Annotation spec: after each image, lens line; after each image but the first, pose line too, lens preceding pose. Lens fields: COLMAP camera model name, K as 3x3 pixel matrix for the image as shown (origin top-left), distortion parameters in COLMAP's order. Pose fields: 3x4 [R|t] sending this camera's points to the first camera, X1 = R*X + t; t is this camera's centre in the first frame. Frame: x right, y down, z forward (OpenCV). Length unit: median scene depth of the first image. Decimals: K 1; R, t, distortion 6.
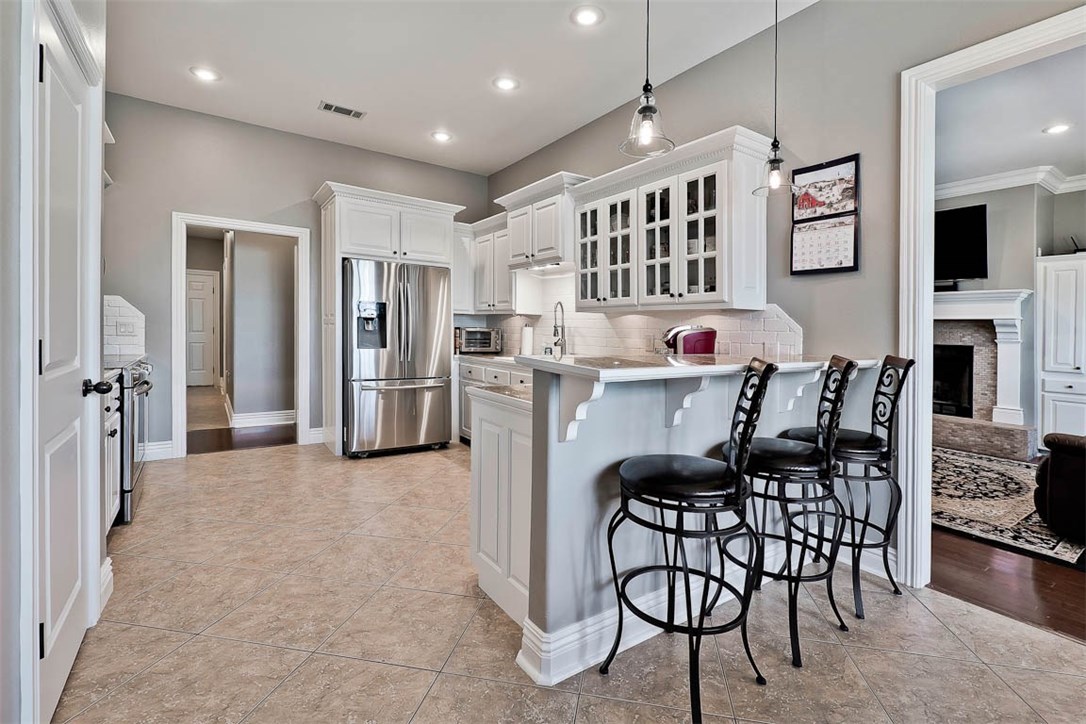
lens RADIAL K [[488.0, 0, 540.3], [0, 488.0, 353.6], [0, 0, 1]] dist [0.014883, -0.000137]
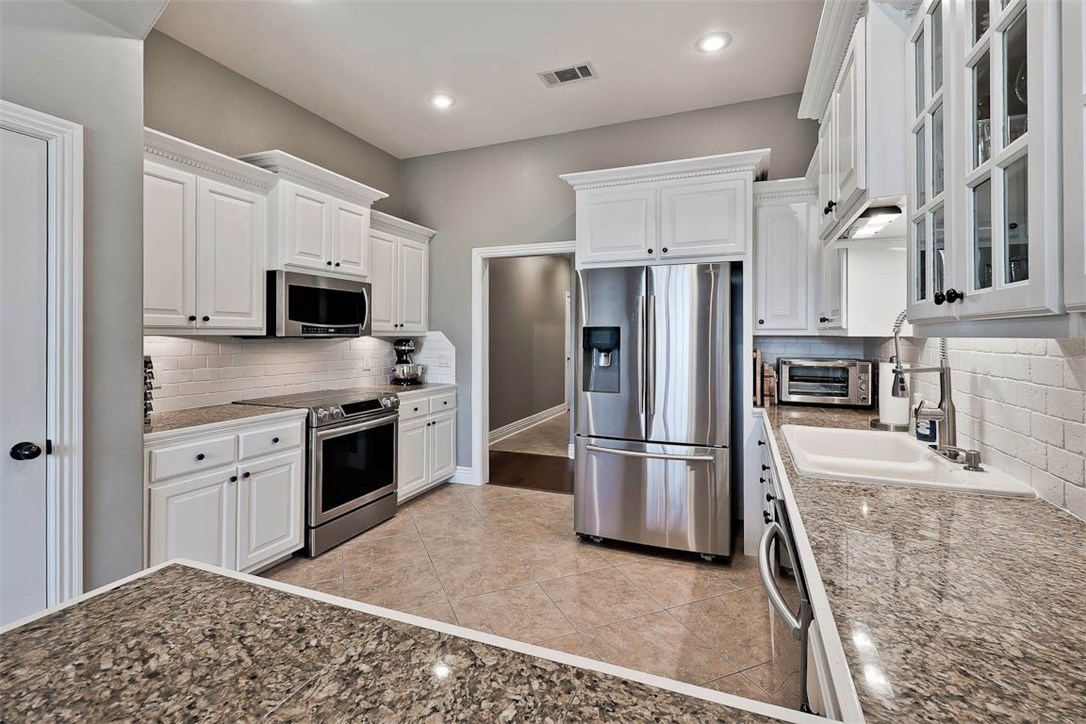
lens RADIAL K [[488.0, 0, 540.3], [0, 488.0, 353.6], [0, 0, 1]] dist [0.014883, -0.000137]
pose [[0.567115, 0.005325, -0.823621, 0.187739], [-0.025316, 0.999619, -0.010969, -0.057830], [0.823249, 0.027071, 0.567034, 0.536324]]
